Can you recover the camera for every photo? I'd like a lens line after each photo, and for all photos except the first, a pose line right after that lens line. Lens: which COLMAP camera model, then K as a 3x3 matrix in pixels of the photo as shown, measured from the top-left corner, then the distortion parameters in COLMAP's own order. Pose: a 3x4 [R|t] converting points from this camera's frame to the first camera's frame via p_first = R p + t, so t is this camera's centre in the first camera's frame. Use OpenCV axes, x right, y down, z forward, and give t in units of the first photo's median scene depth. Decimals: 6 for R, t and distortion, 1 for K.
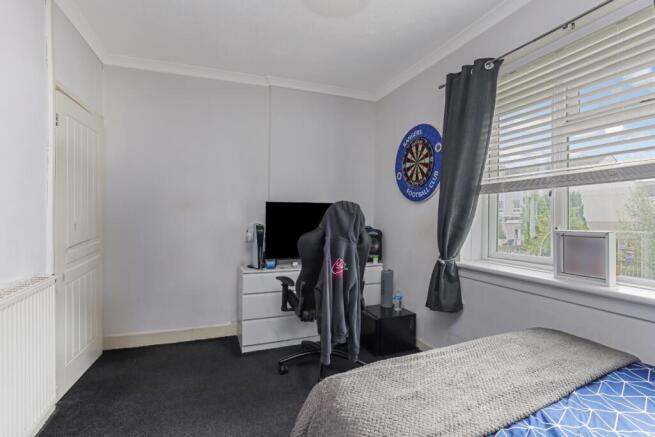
lens RADIAL K [[313.4, 0, 325.0], [0, 313.4, 222.6], [0, 0, 1]] dist [-0.023592, 0.000286]
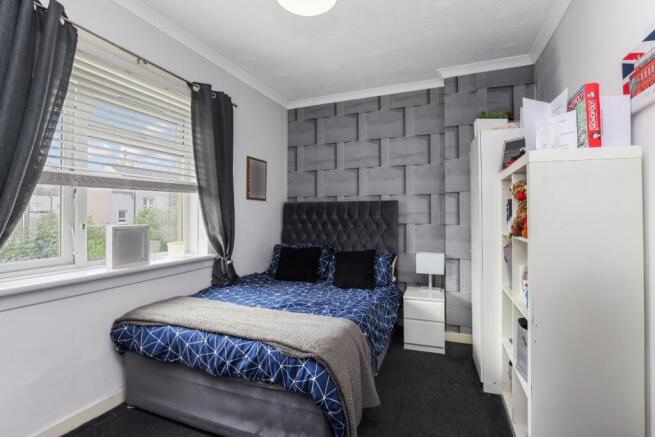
lens RADIAL K [[313.4, 0, 325.0], [0, 313.4, 222.6], [0, 0, 1]] dist [-0.023592, 0.000286]
pose [[-0.722124, -0.007222, 0.691726, -0.494223], [0.017934, 0.999414, 0.029156, -0.011939], [-0.691531, 0.033460, -0.721571, 1.149605]]
